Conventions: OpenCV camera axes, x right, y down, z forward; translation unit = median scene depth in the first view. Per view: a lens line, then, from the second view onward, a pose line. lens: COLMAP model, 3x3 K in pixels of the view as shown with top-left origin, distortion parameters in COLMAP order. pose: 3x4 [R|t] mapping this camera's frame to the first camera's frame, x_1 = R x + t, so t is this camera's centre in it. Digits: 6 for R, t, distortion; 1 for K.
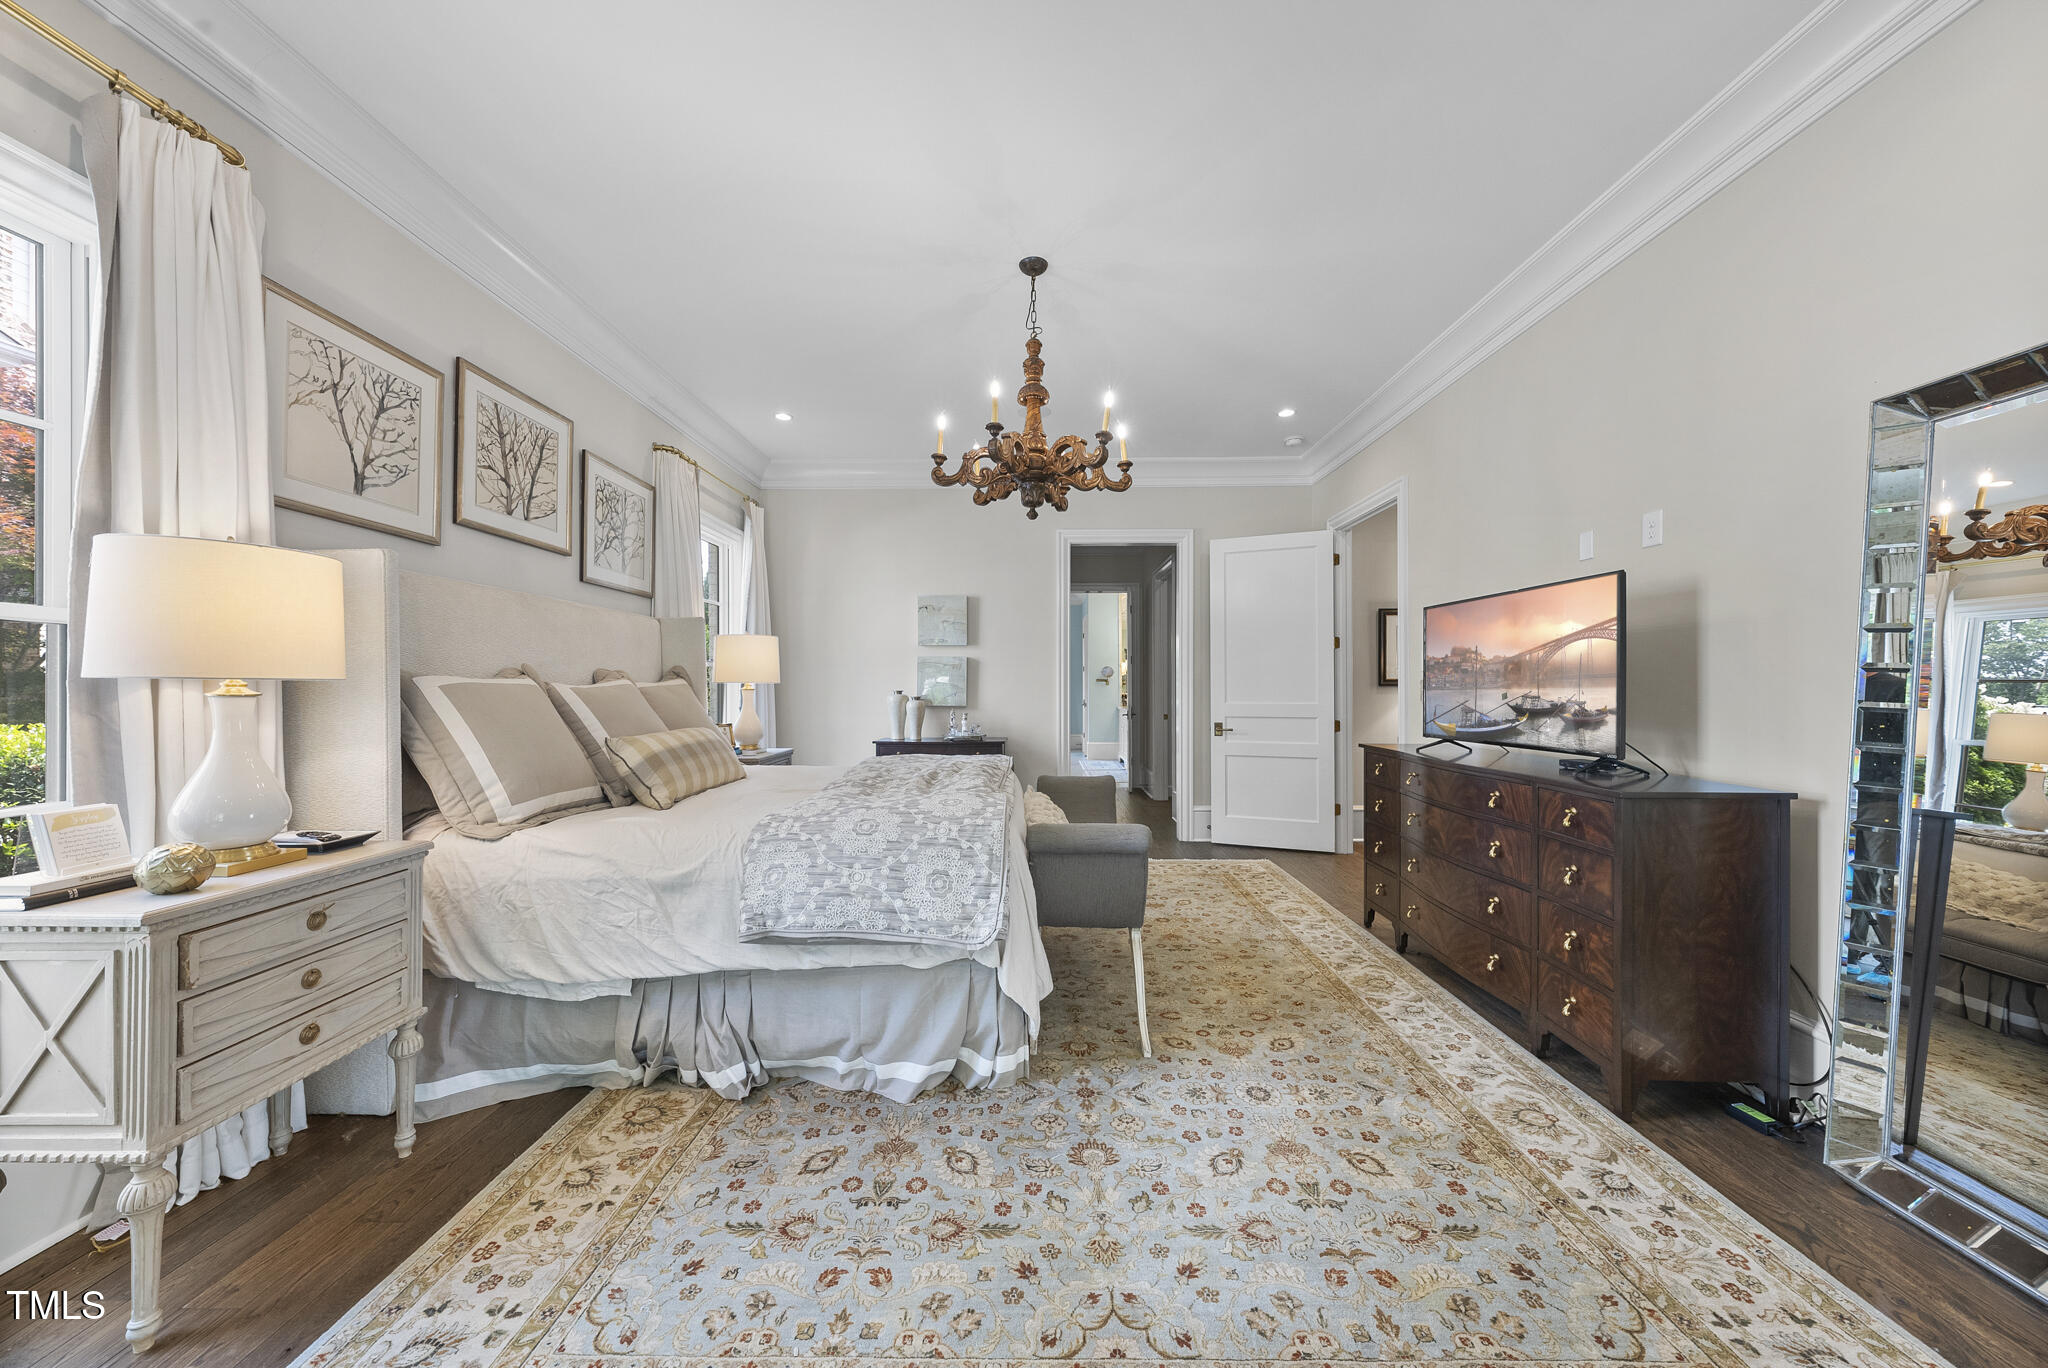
lens RADIAL K [[703.7, 0, 1029.9], [0, 703.7, 681.6], [0, 0, 1]] dist [-0.002524, -0.000133]
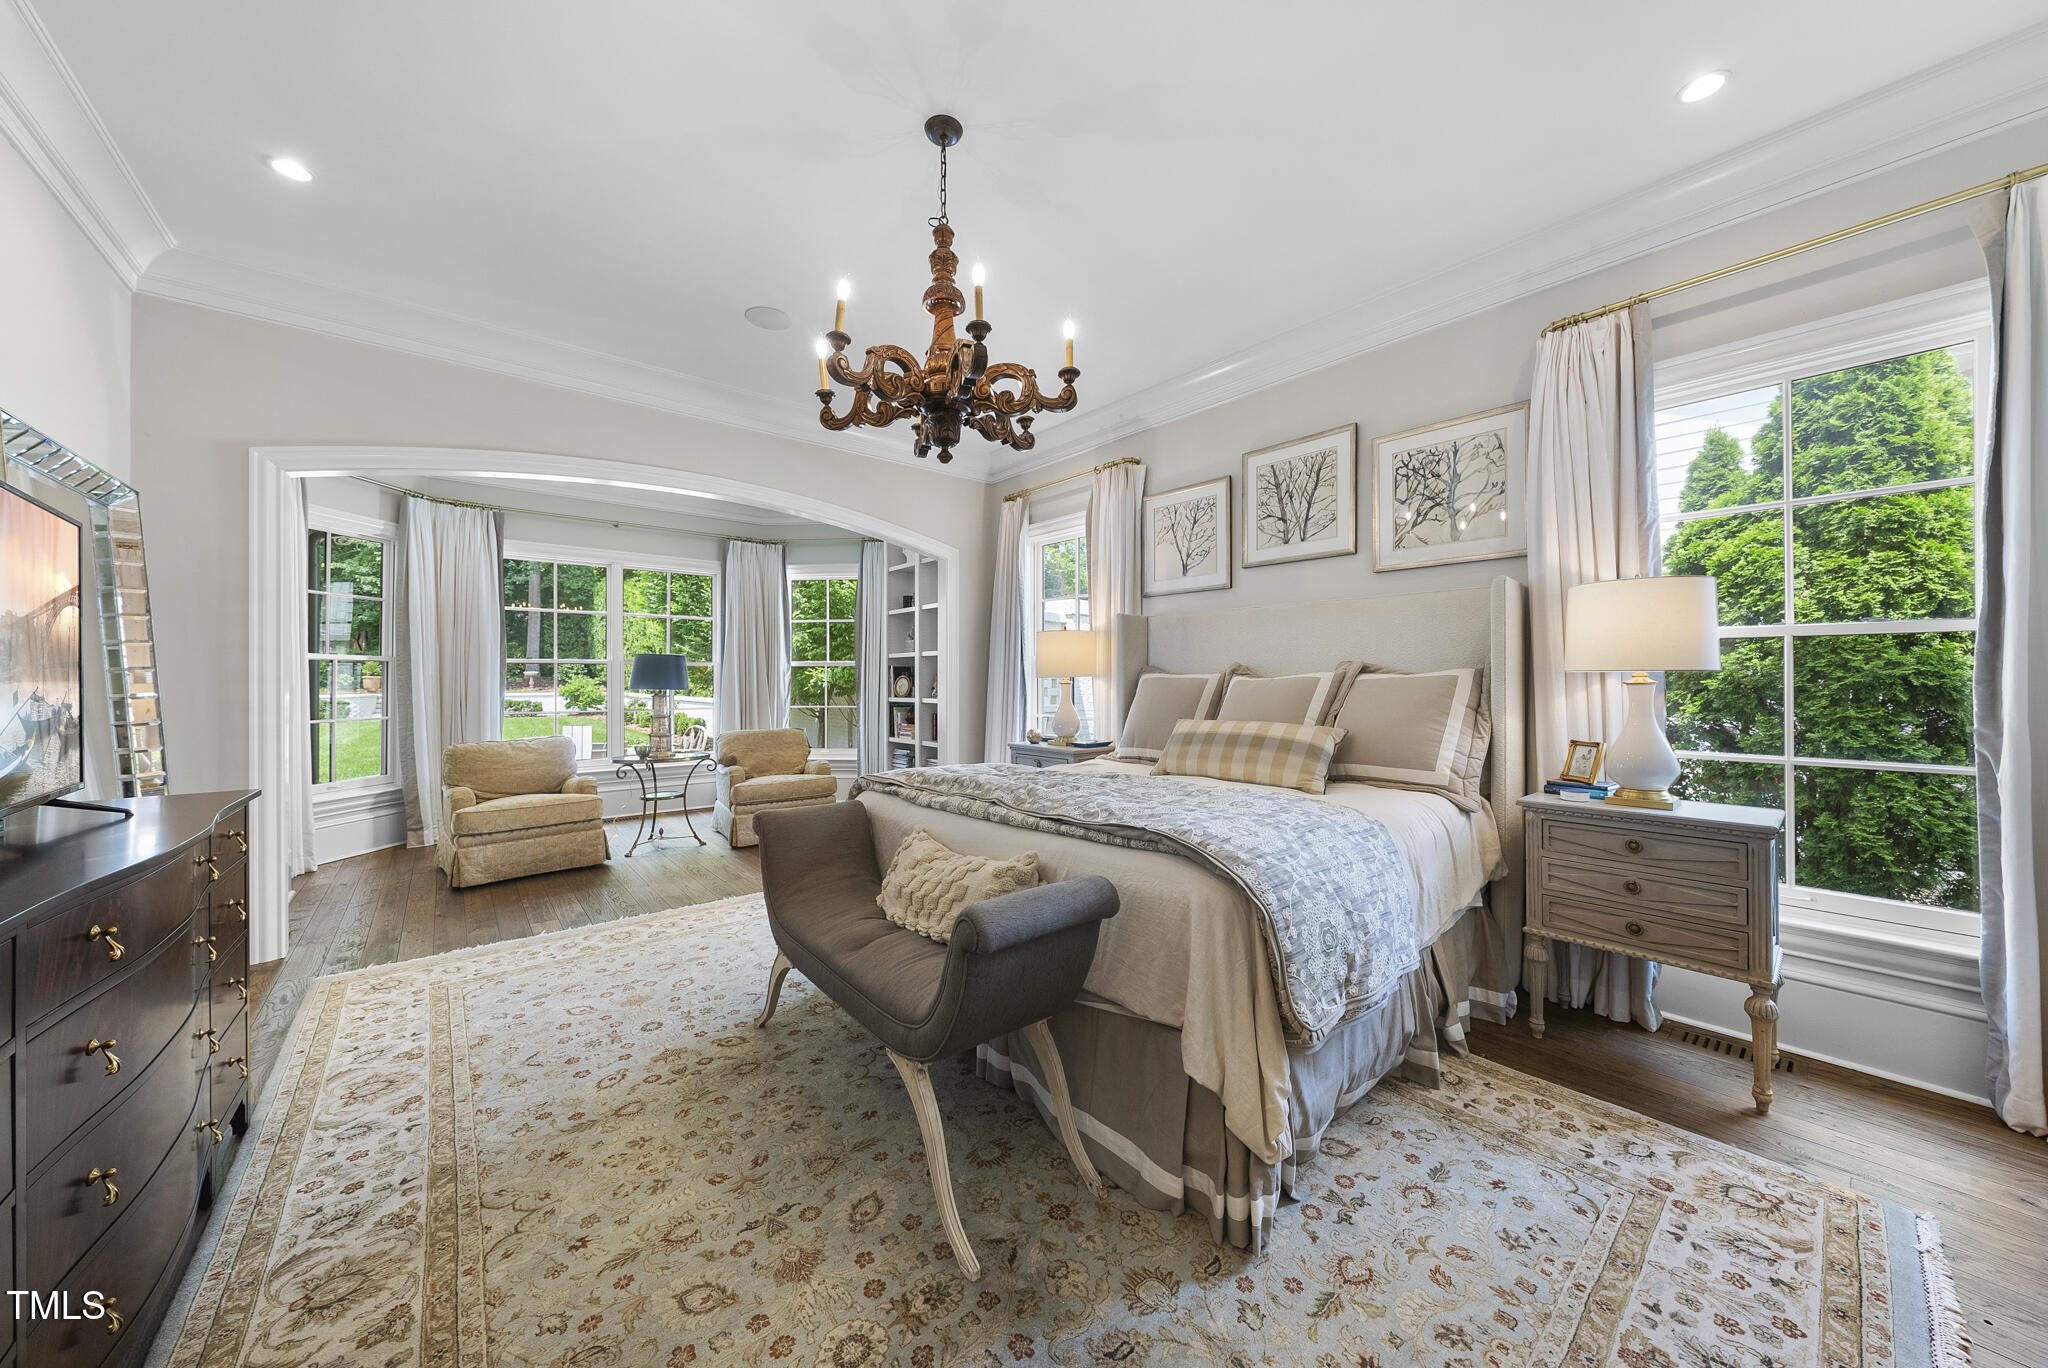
lens RADIAL K [[703.7, 0, 1029.9], [0, 703.7, 681.6], [0, 0, 1]] dist [-0.002524, -0.000133]
pose [[-0.757397, 0.004055, -0.652942, 0.515421], [0.008635, 0.999955, -0.003807, 0.014006], [0.652898, -0.008521, -0.757398, 1.944459]]
